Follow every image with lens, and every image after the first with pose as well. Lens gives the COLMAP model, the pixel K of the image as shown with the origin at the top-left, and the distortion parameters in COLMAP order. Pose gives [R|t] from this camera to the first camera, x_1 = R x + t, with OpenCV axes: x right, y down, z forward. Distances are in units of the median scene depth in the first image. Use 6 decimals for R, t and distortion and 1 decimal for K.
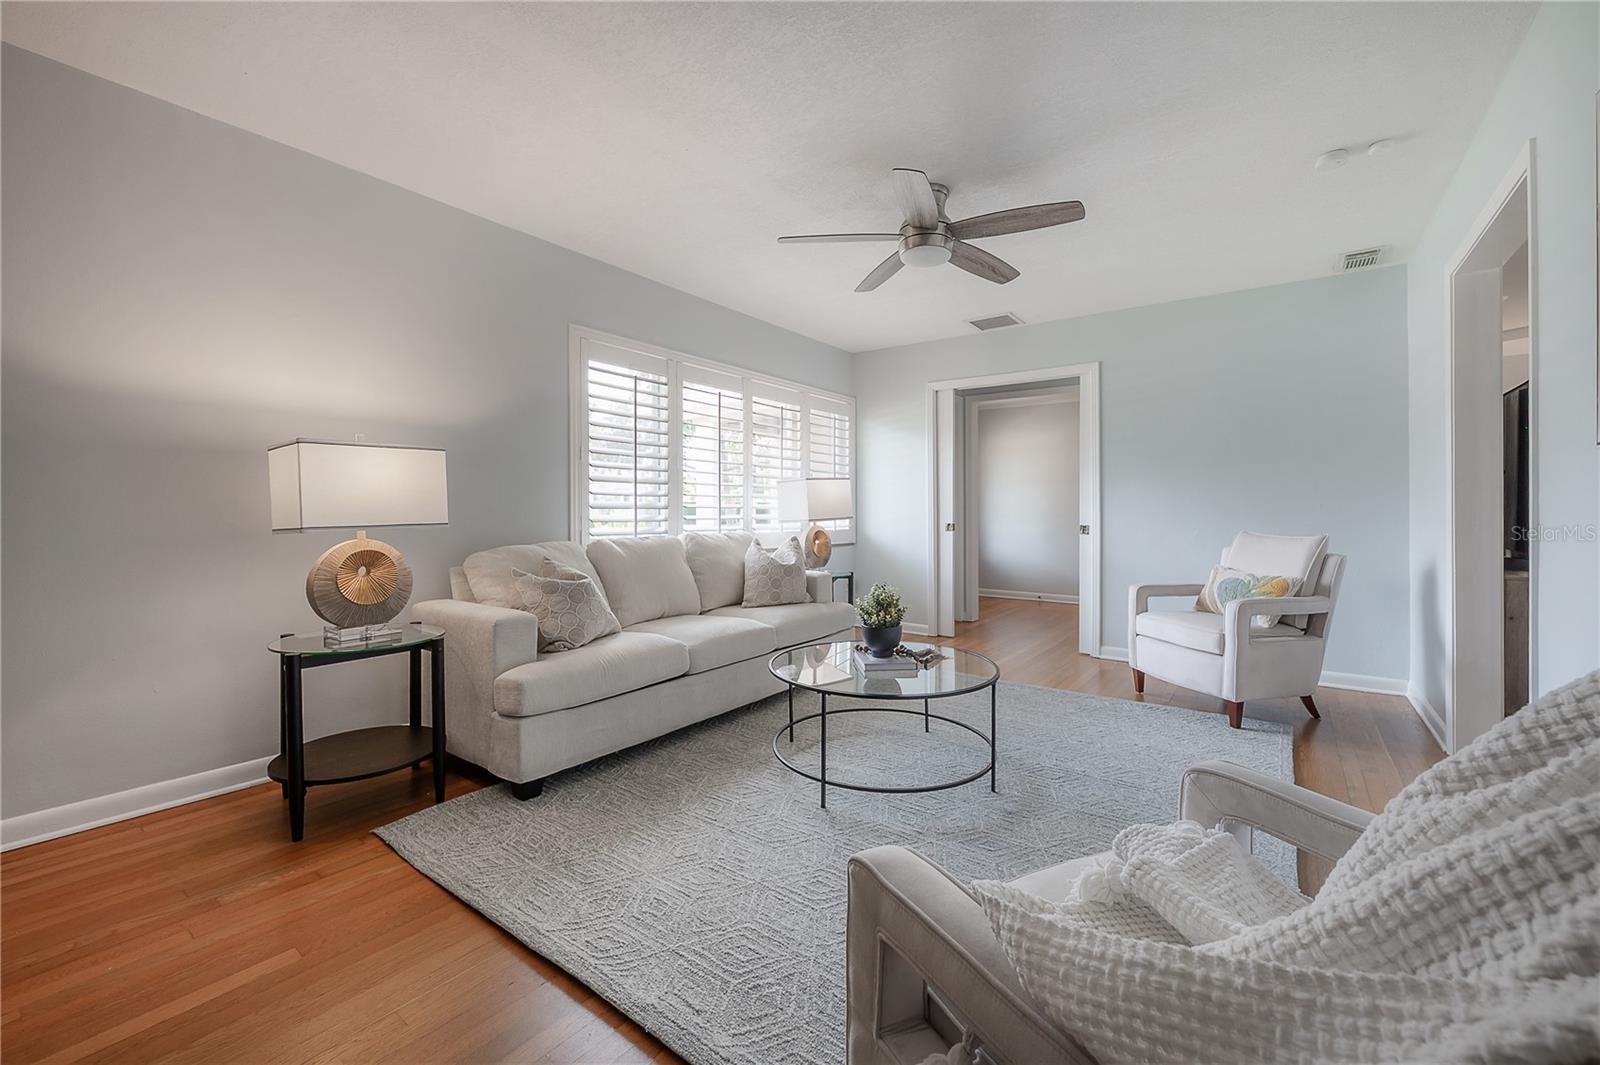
lens RADIAL K [[642.5, 0, 814.0], [0, 642.5, 519.9], [0, 0, 1]] dist [-0.009693, 0.000920]
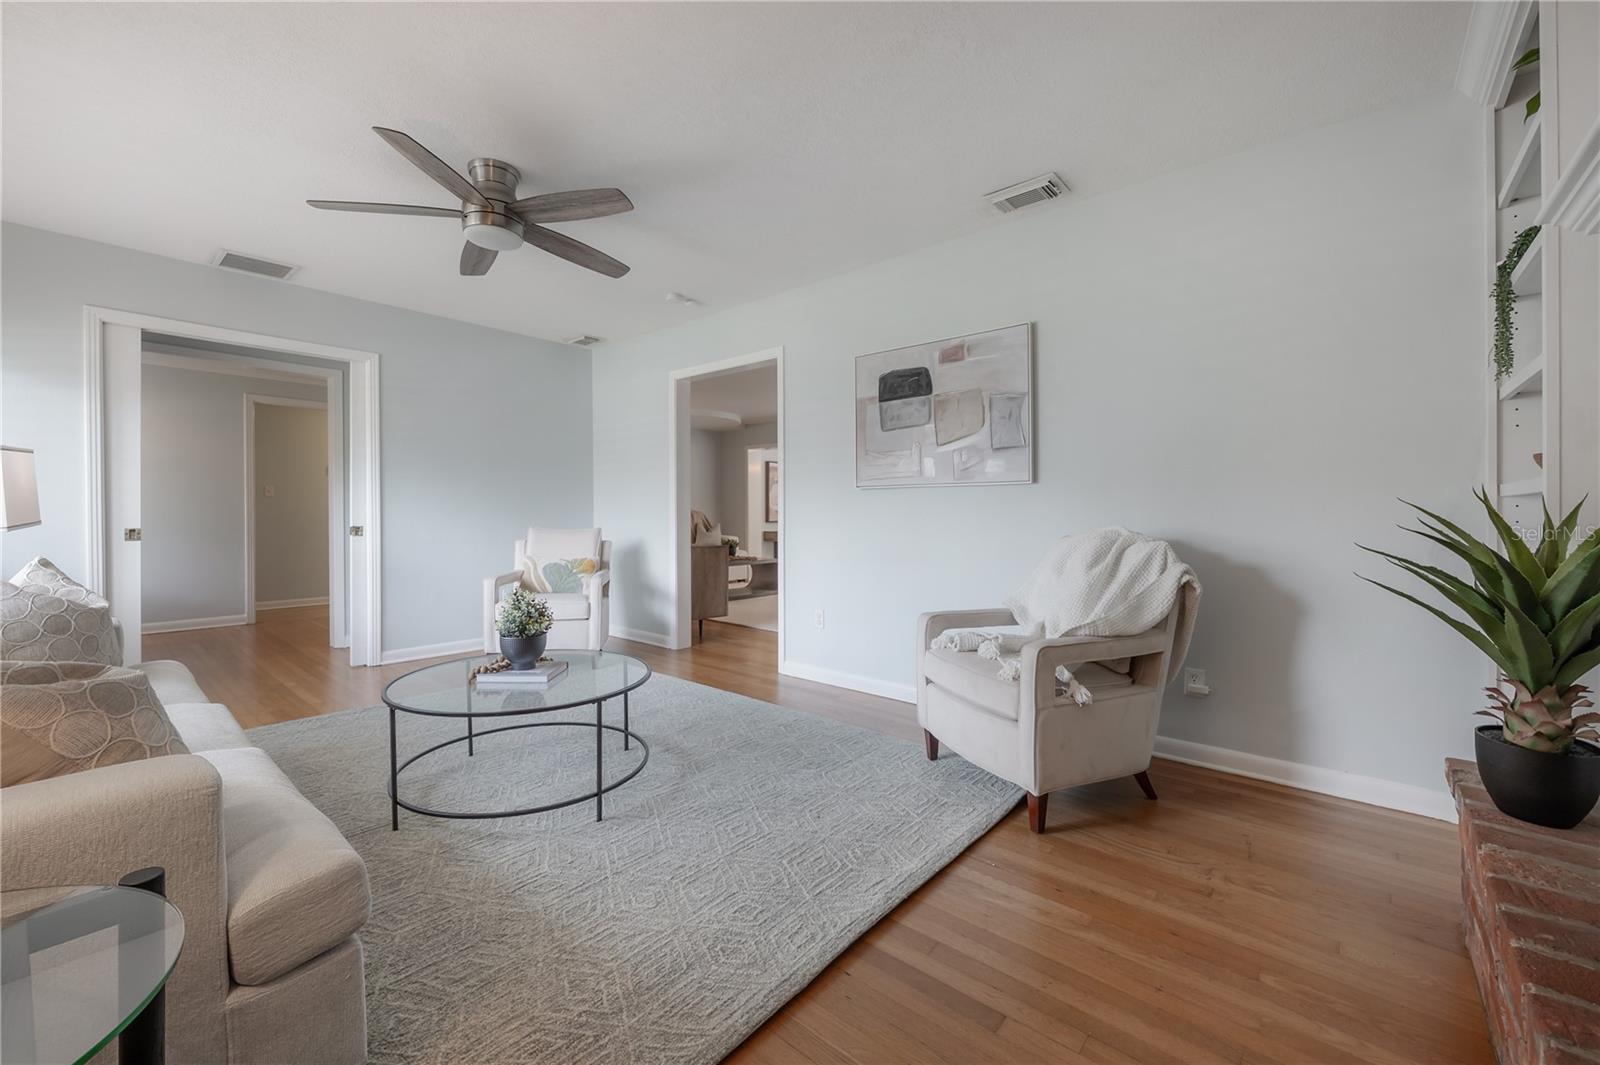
lens RADIAL K [[642.5, 0, 789.8], [0, 642.5, 522.9], [0, 0, 1]] dist [-0.009693, 0.000920]
pose [[0.088634, -0.017240, 0.995915, -0.652788], [0.009121, 0.999822, 0.016495, -0.008928], [-0.996023, 0.007622, 0.088775, 0.448393]]
